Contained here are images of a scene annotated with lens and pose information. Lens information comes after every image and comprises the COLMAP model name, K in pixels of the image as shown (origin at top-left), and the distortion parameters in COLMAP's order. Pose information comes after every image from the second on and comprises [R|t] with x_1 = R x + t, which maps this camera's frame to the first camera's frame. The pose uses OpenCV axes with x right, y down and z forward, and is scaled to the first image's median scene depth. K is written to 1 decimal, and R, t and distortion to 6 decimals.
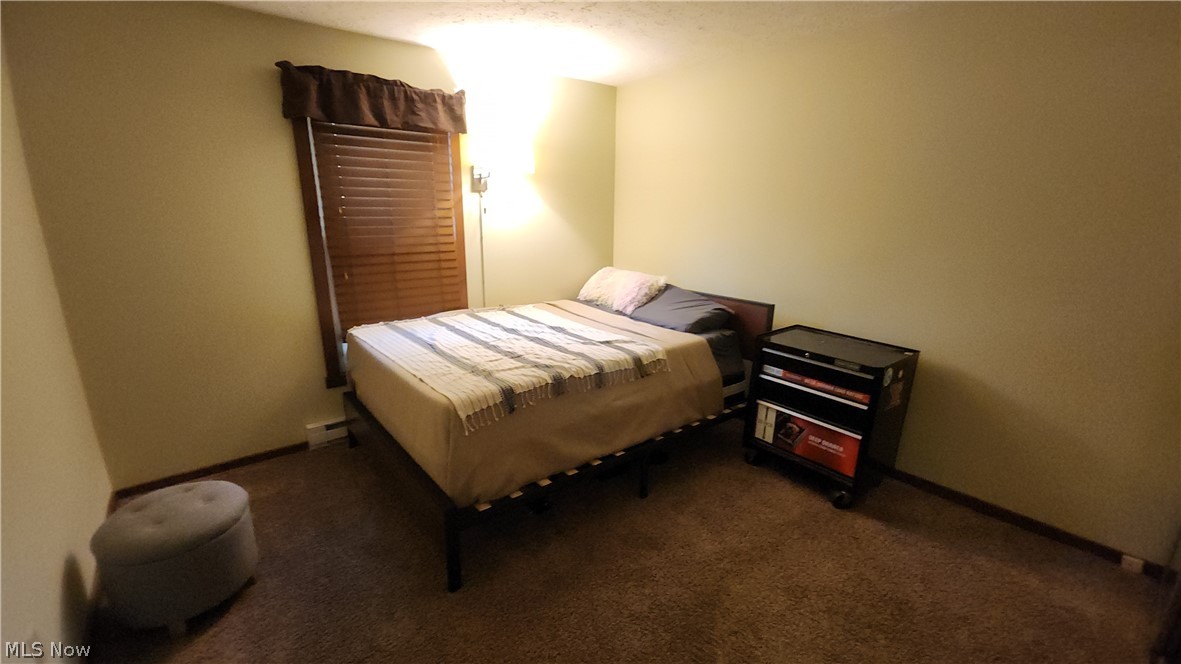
lens RADIAL K [[483.7, 0, 586.0], [0, 483.7, 337.3], [0, 0, 1]] dist [-0.002608, -0.002659]
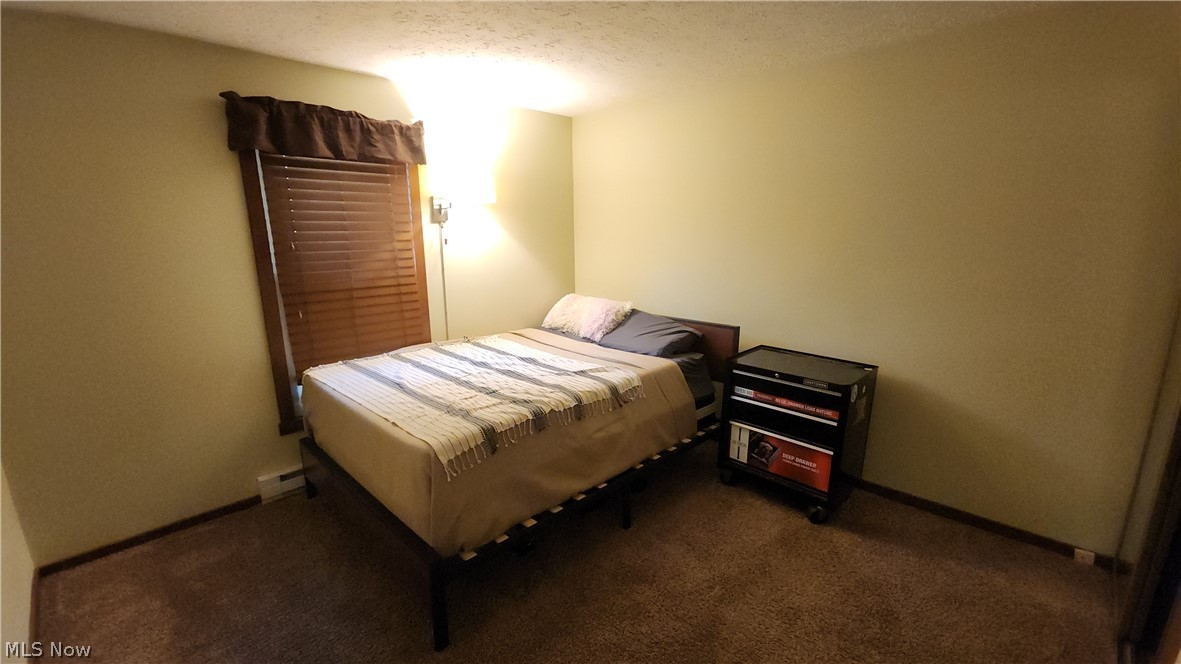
lens RADIAL K [[483.7, 0, 585.9], [0, 483.7, 337.0], [0, 0, 1]] dist [-0.002608, -0.002659]
pose [[0.993687, -0.041826, 0.104099, -0.047171], [0.046271, 0.998101, -0.040659, -0.020401], [-0.102200, 0.045219, 0.993736, 0.010724]]
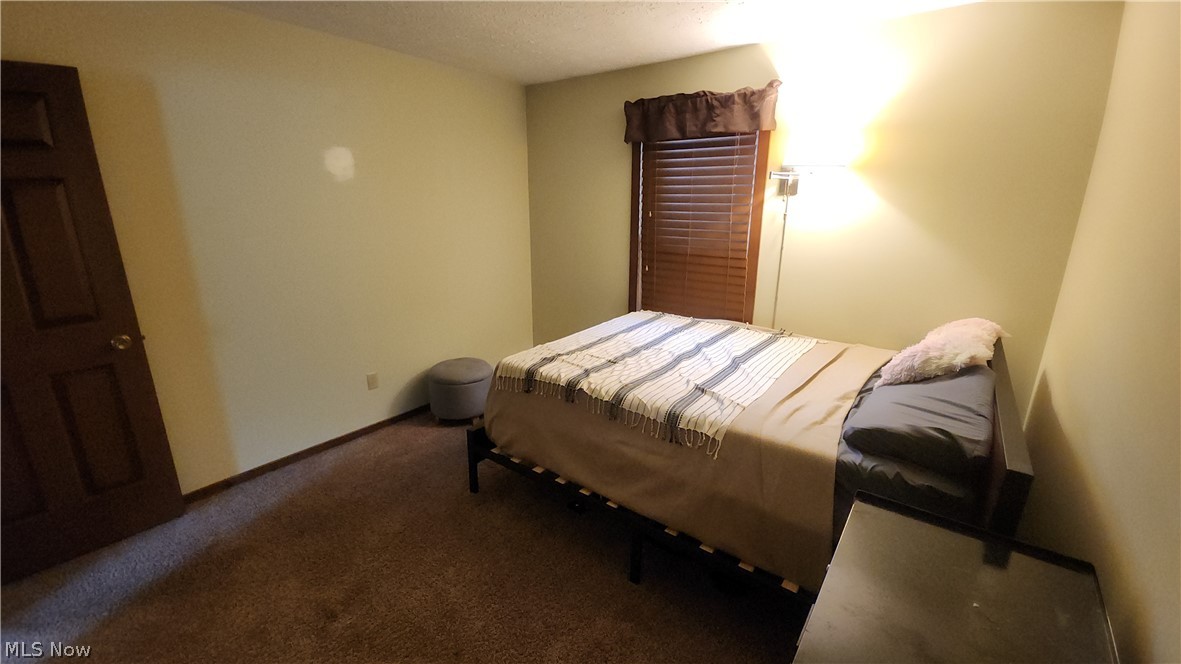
lens RADIAL K [[483.7, 0, 580.6], [0, 483.7, 333.5], [0, 0, 1]] dist [-0.002608, -0.002659]
pose [[0.234646, 0.248775, -0.939709, 0.693950], [-0.254101, 0.948784, 0.187728, -0.168900], [0.938282, 0.194731, 0.285842, 0.575696]]
